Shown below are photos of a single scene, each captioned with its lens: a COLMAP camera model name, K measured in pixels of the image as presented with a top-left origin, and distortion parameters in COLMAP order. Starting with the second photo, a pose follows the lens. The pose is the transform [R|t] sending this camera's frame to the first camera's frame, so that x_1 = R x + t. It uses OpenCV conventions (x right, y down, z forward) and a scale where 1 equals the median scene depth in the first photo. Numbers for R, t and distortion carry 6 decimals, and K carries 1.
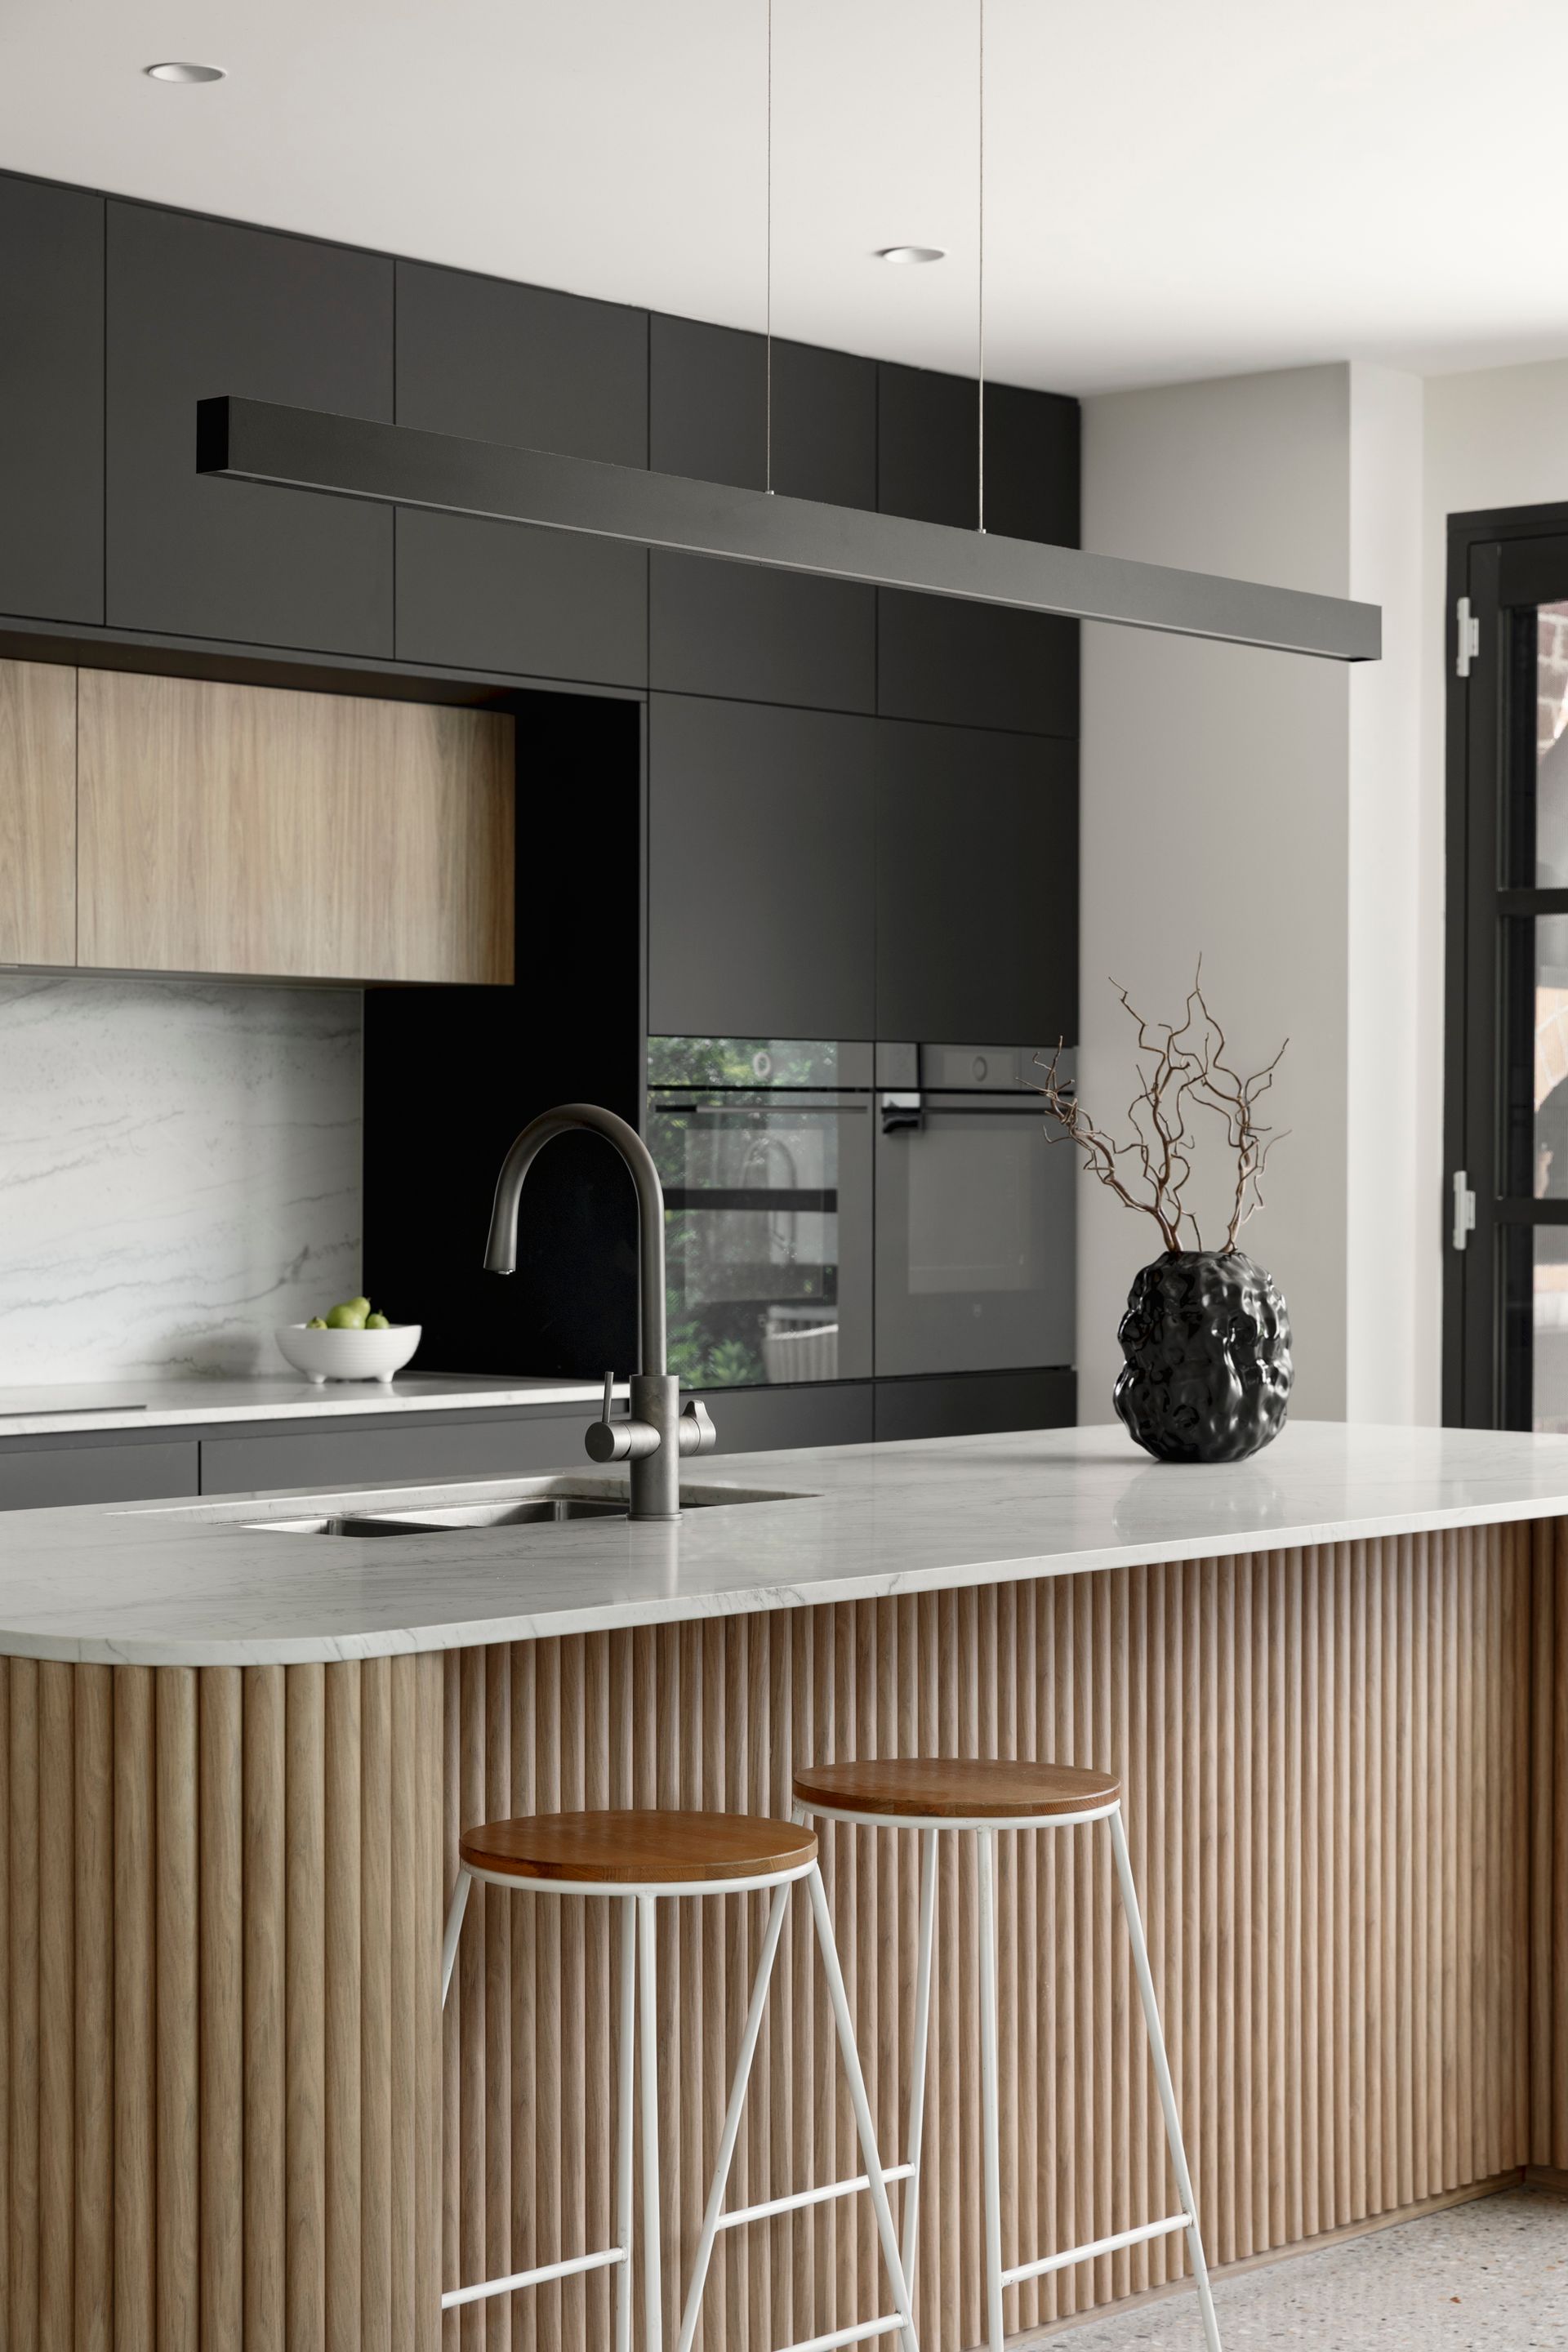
lens RADIAL K [[4463.2, 0, 784.0], [0, 4463.2, 1176.0], [0, 0, 1]] dist [-0.021401, -0.021535]
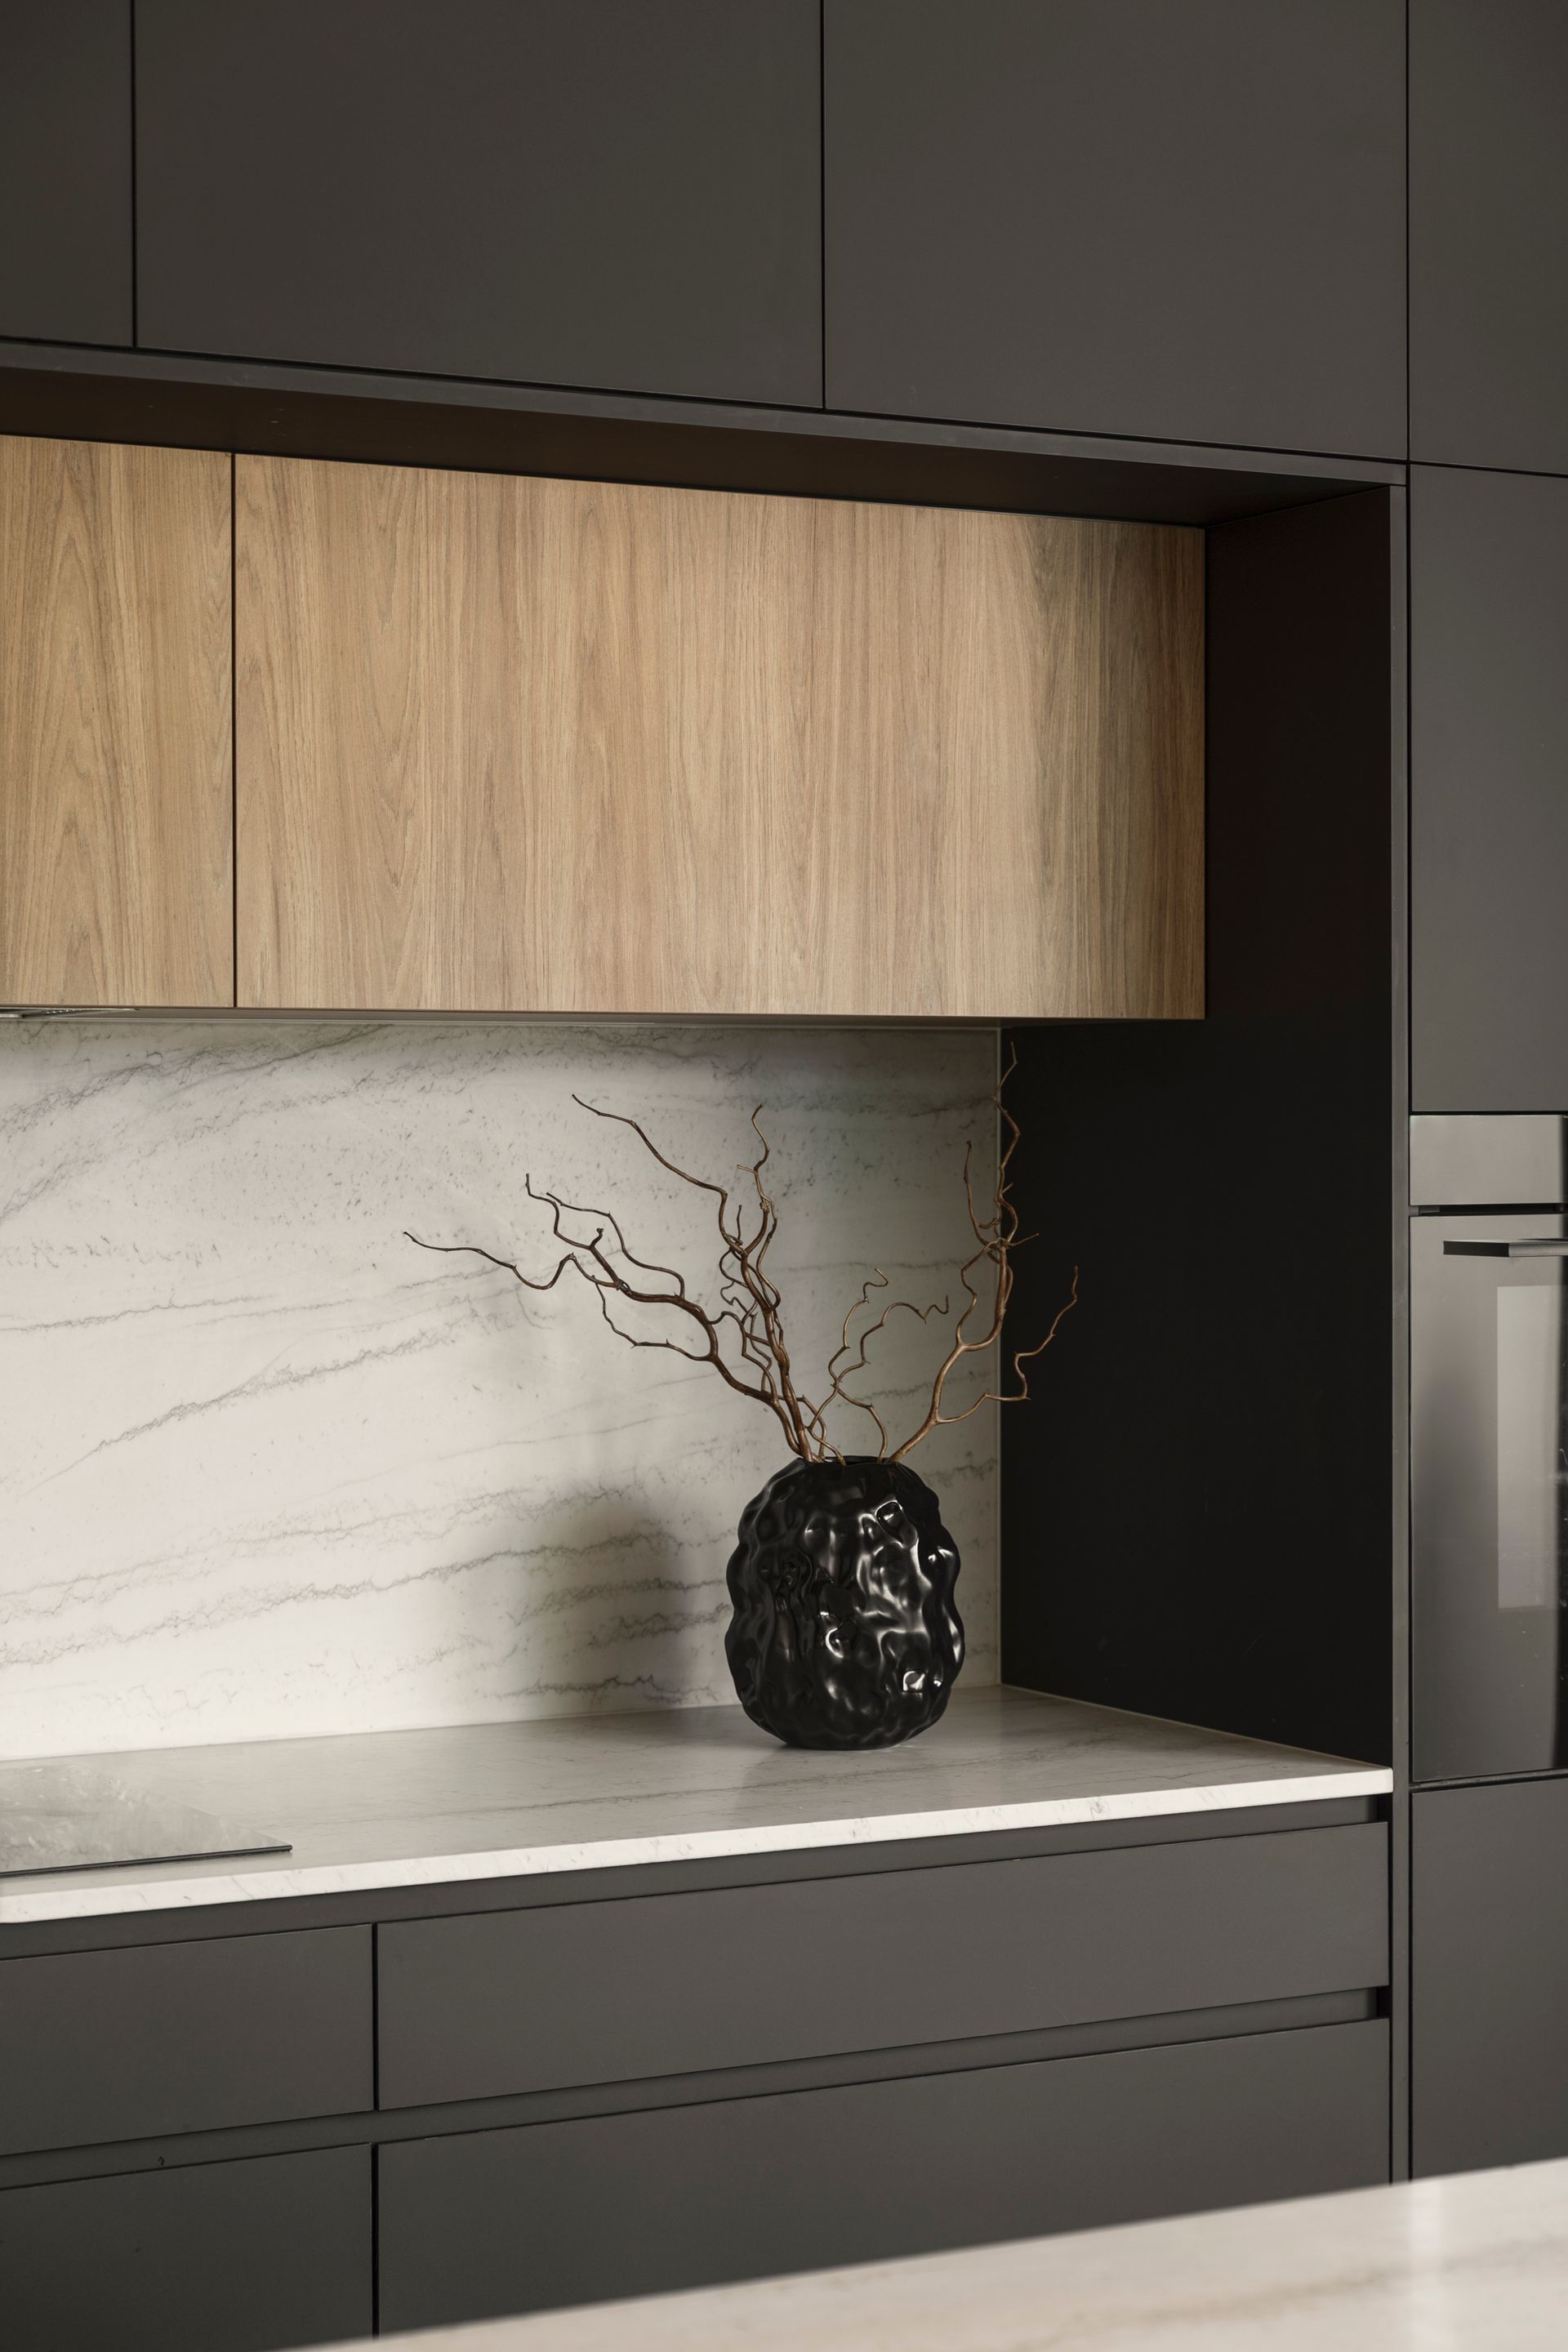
lens RADIAL K [[4463.2, 0, 784.0], [0, 4463.2, 1176.0], [0, 0, 1]] dist [-0.021401, -0.021535]
pose [[0.938044, -0.001262, -0.346515, 0.085910], [0.002283, 0.999994, 0.002538, -0.026231], [0.346510, -0.003172, 0.938041, 0.487611]]
